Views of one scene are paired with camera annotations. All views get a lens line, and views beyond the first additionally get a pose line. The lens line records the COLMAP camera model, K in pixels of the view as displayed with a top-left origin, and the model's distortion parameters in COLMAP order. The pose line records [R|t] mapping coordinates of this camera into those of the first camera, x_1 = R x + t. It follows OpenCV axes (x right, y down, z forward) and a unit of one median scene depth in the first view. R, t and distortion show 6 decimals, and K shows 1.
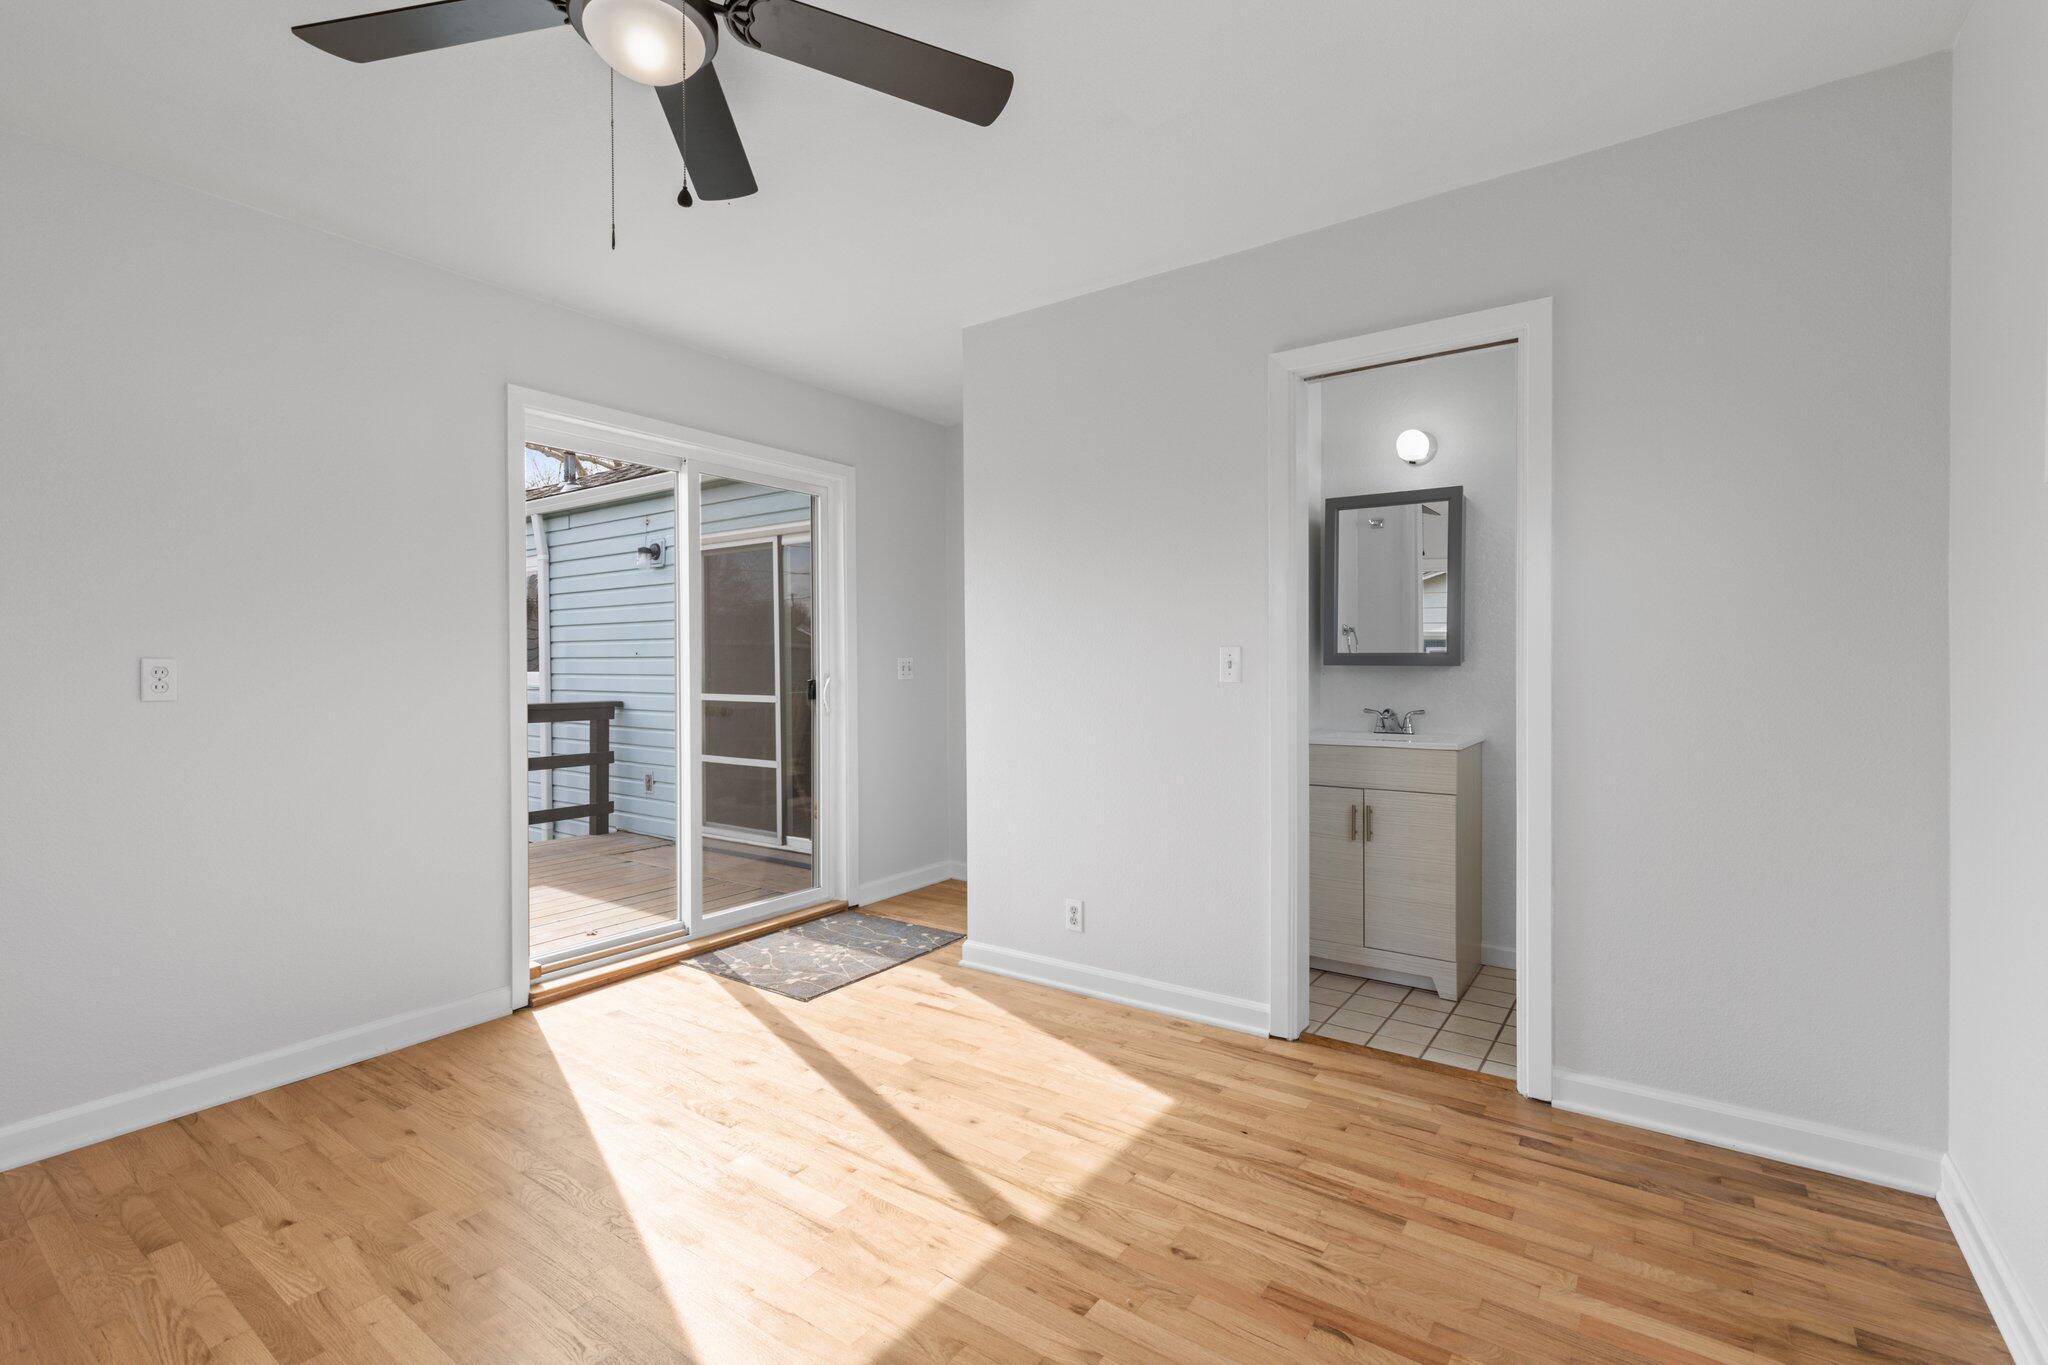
lens RADIAL K [[918.9, 0, 1035.8], [0, 918.9, 677.0], [0, 0, 1]] dist [0.006839, -0.000470]
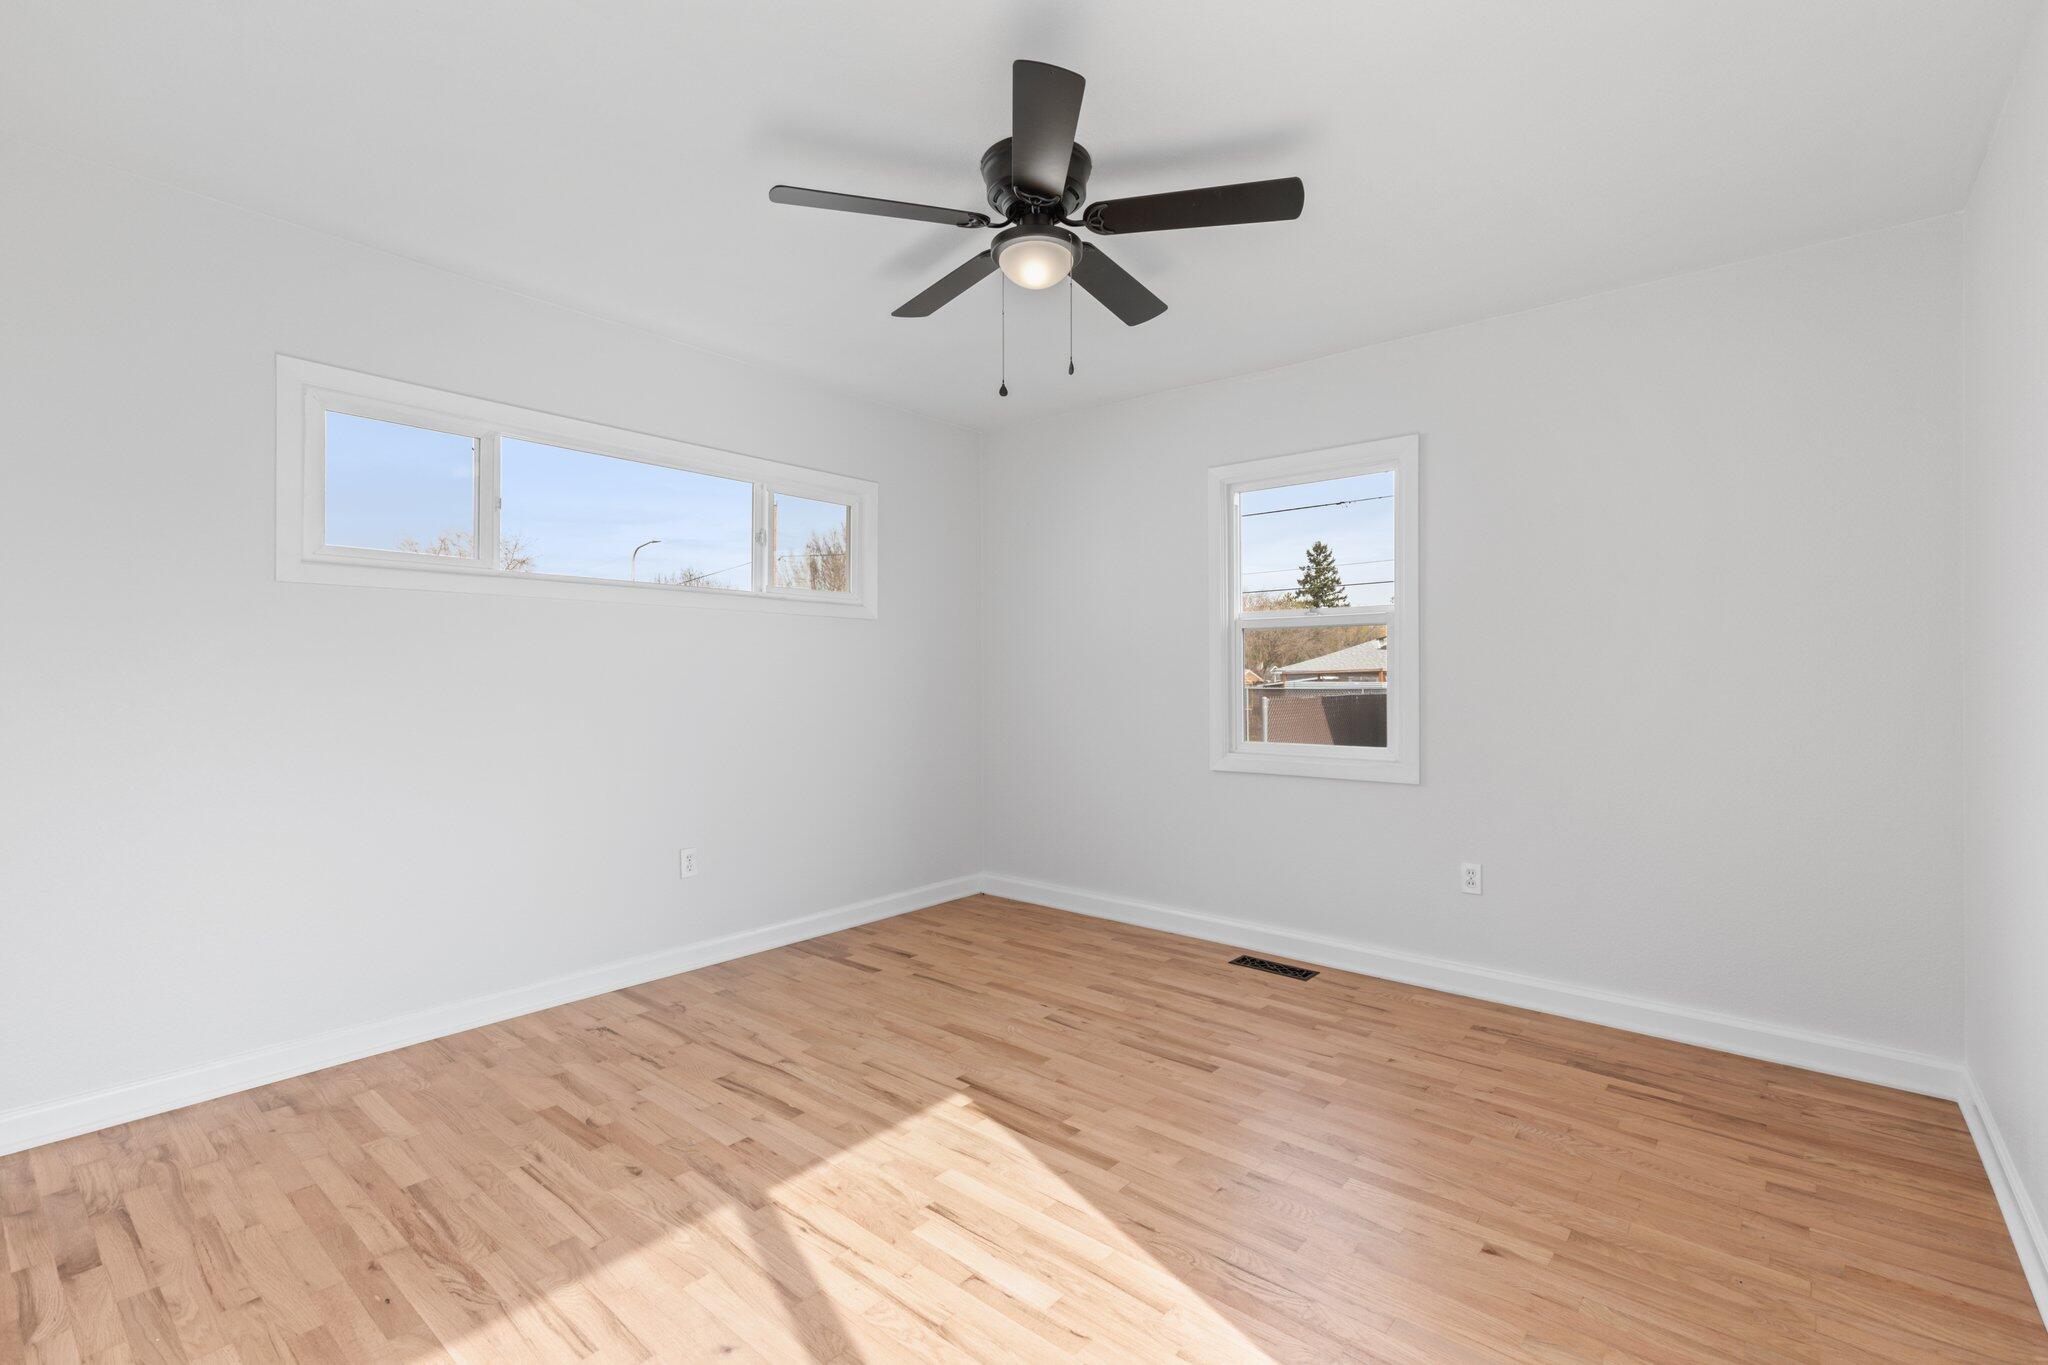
lens RADIAL K [[918.9, 0, 1035.8], [0, 918.9, 677.0], [0, 0, 1]] dist [0.006839, -0.000470]
pose [[-0.997208, 0.008523, 0.074189, -0.419258], [0.010298, 0.999669, 0.023572, -0.030841], [-0.073963, 0.024270, -0.996966, 1.983076]]
